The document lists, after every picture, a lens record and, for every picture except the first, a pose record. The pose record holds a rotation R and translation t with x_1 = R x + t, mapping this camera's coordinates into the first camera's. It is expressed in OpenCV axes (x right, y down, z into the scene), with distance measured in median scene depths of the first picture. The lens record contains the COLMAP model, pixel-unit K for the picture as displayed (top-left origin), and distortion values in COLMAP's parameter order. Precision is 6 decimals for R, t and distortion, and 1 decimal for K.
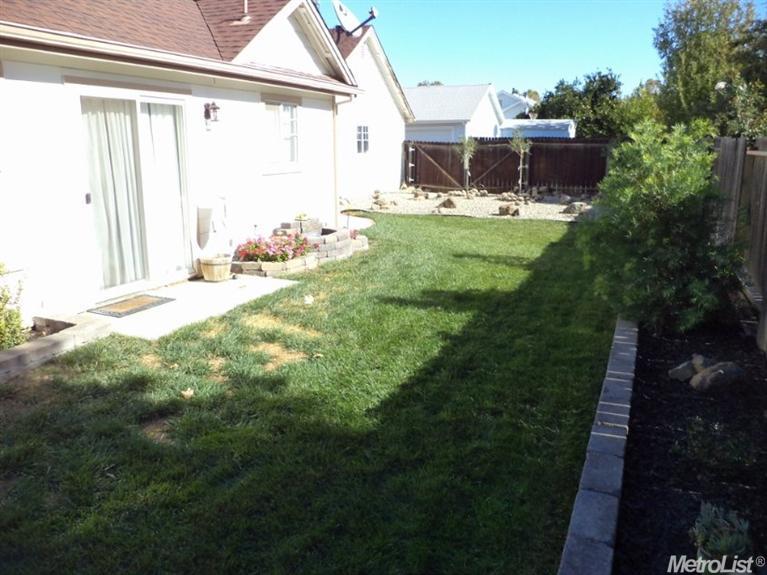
lens RADIAL K [[613.6, 0, 383.5], [0, 613.6, 285.9], [0, 0, 1]] dist [-0.028171, 0.001136]
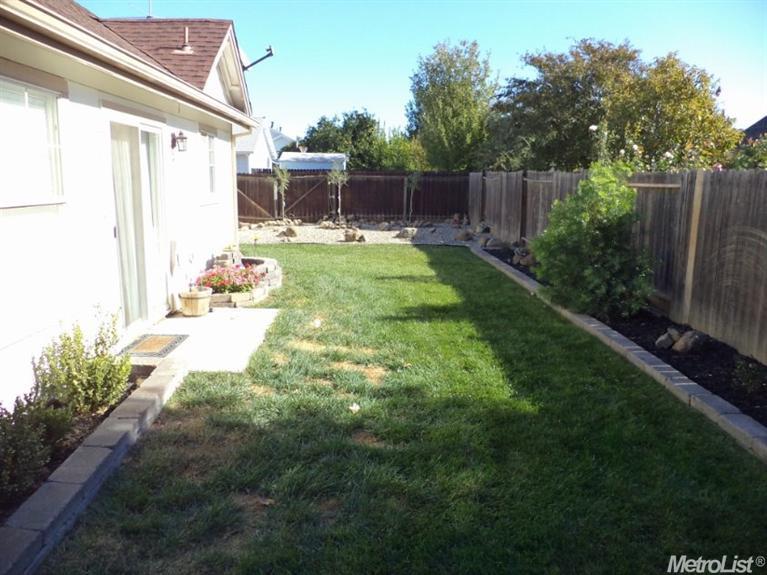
lens RADIAL K [[613.6, 0, 386.6], [0, 613.6, 286.9], [0, 0, 1]] dist [-0.028171, 0.001136]
pose [[0.901984, -0.065754, 0.426733, -0.199750], [0.085874, 0.995911, -0.028054, 0.000071], [-0.423143, 0.061950, 0.903943, -0.000060]]
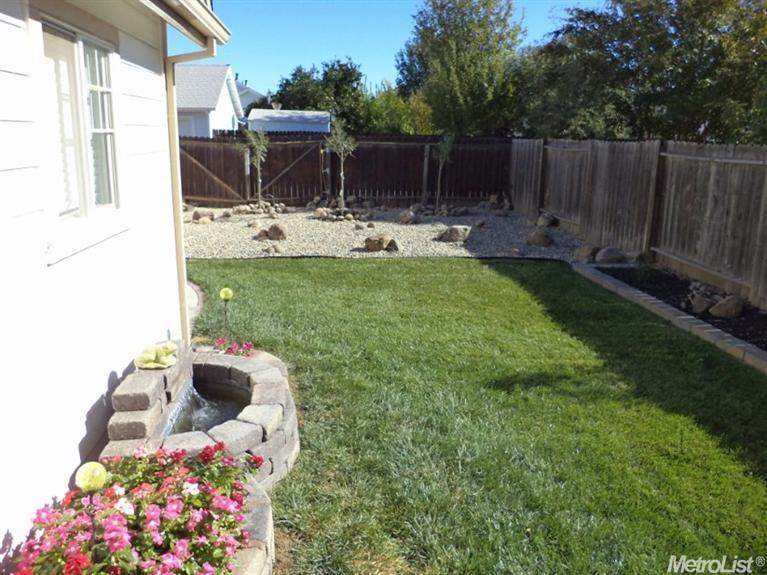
lens RADIAL K [[613.6, 0, 385.2], [0, 613.6, 282.5], [0, 0, 1]] dist [-0.028171, 0.001136]
pose [[0.877320, -0.093596, 0.470691, -0.109746], [0.089465, 0.995501, 0.031199, -0.094112], [-0.471493, 0.014739, 0.881747, 0.369557]]
